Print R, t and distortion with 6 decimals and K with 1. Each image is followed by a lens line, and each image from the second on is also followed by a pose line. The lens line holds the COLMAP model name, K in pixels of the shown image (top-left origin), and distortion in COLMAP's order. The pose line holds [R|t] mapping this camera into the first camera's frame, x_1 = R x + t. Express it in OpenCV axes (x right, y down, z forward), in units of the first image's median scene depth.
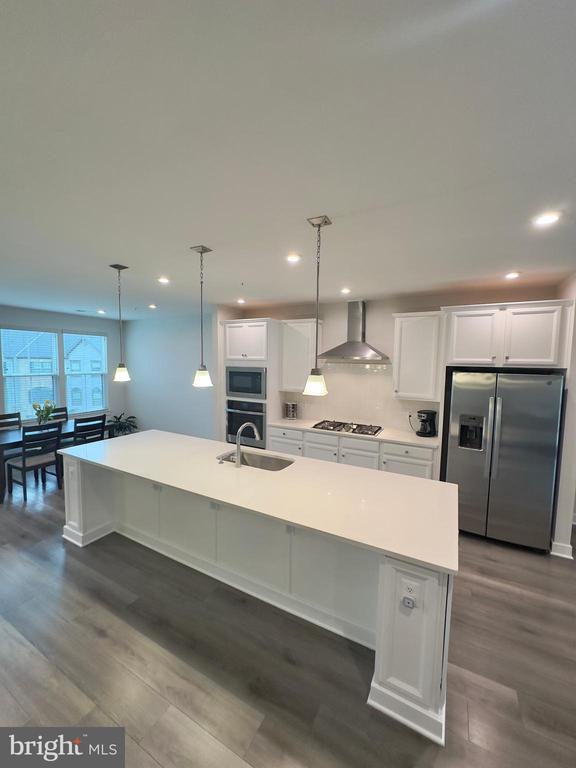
lens RADIAL K [[307.6, 0, 288.3], [0, 307.6, 383.5], [0, 0, 1]] dist [-0.000840, 0.000843]
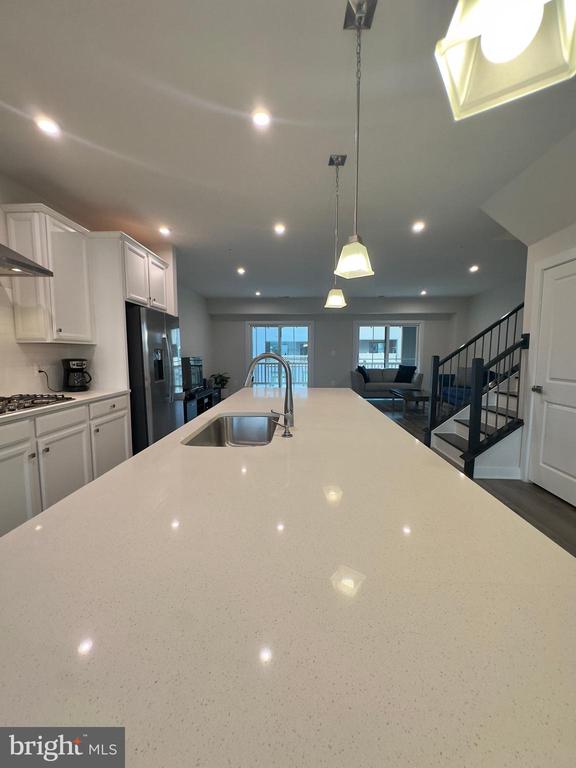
lens RADIAL K [[307.6, 0, 288.3], [0, 307.6, 383.5], [0, 0, 1]] dist [-0.000840, 0.000843]
pose [[-0.447718, -0.105053, 0.887982, -0.462237], [0.061434, 0.987114, 0.147756, 0.068565], [-0.892062, 0.120705, -0.435495, 0.842430]]
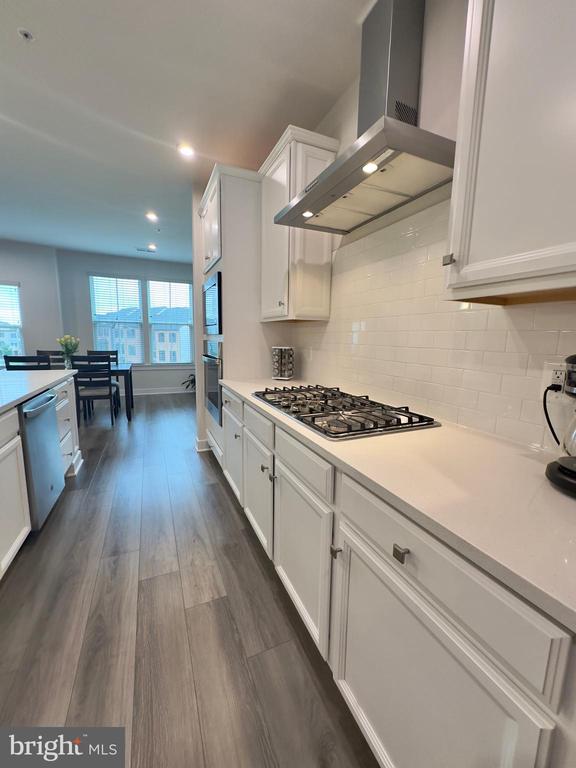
lens RADIAL K [[307.6, 0, 288.3], [0, 307.6, 383.5], [0, 0, 1]] dist [-0.000840, 0.000843]
pose [[0.798774, 0.091035, -0.594704, 0.387107], [-0.055178, 0.995405, 0.078261, 0.099716], [0.599095, -0.029698, 0.800127, 0.731783]]
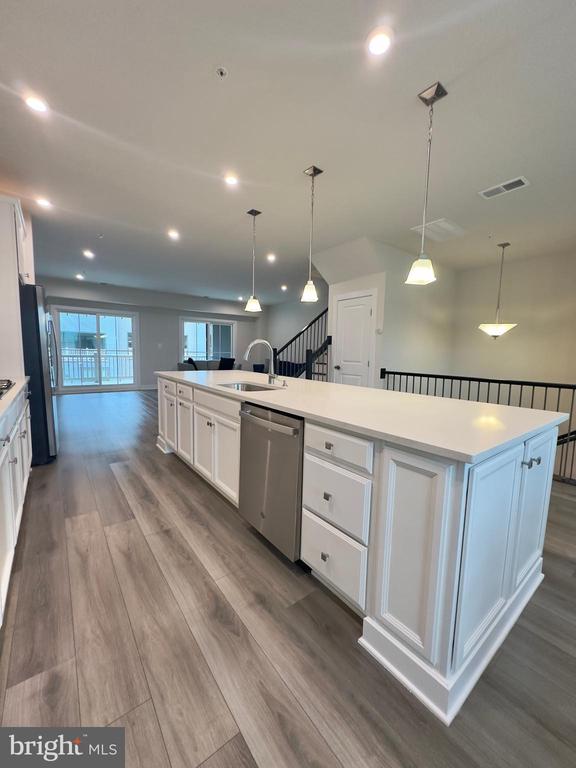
lens RADIAL K [[306.6, 0, 288.0], [0, 306.6, 384.0], [0, 0, 1]] dist [-0.001428, 0.000043]
pose [[-0.914744, -0.079043, 0.396228, -0.410575], [-0.006335, 0.983363, 0.181543, 0.061051], [-0.403985, 0.163555, -0.900025, 1.258153]]
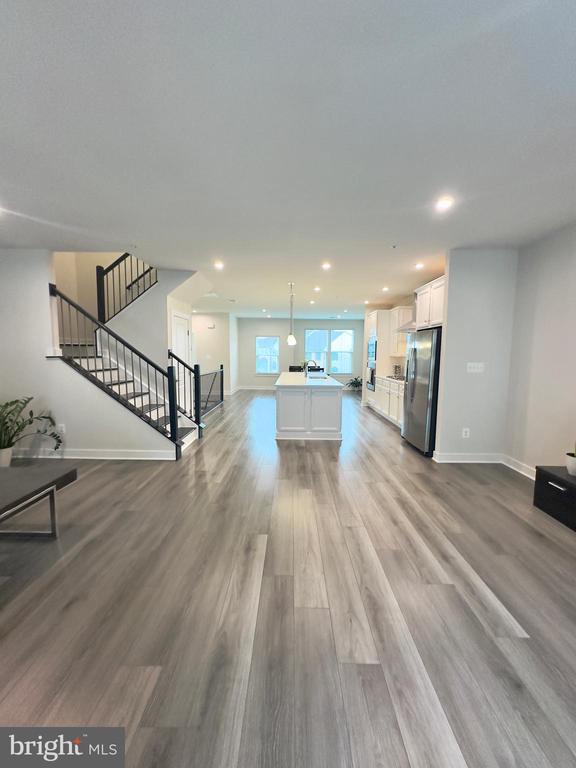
lens RADIAL K [[310.7, 0, 288.0], [0, 310.7, 379.3], [0, 0, 1]] dist [-0.001359, -0.000107]
pose [[0.472102, 0.063171, -0.879278, 1.307699], [-0.067652, 0.997084, 0.035312, 0.140153], [0.878944, 0.042814, 0.474999, -0.201938]]
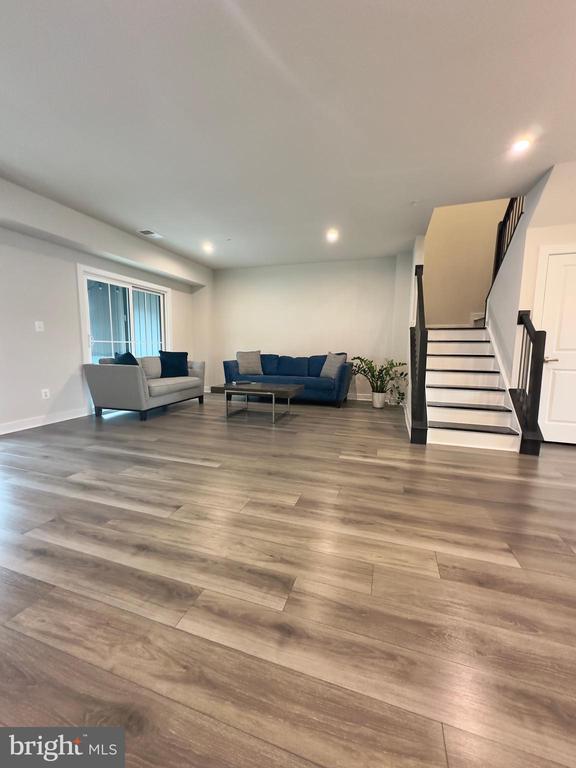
lens RADIAL K [[307.6, 0, 288.3], [0, 307.6, 383.5], [0, 0, 1]] dist [-0.000840, 0.000843]
pose [[-0.983256, -0.004551, -0.182175, 0.744055], [-0.040161, 0.980521, 0.192266, 0.155146], [0.177751, 0.196362, -0.964285, 0.698391]]
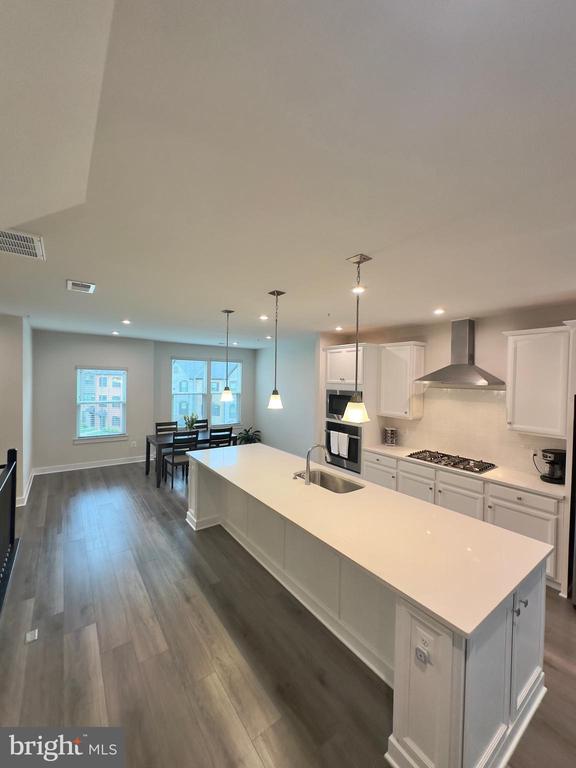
lens RADIAL K [[307.6, 0, 288.3], [0, 307.6, 383.5], [0, 0, 1]] dist [-0.000840, 0.000843]
pose [[0.905169, 0.007420, -0.424988, 0.156452], [-0.036125, 0.997573, -0.059523, -0.010272], [0.423515, 0.069230, 0.903240, -0.019264]]
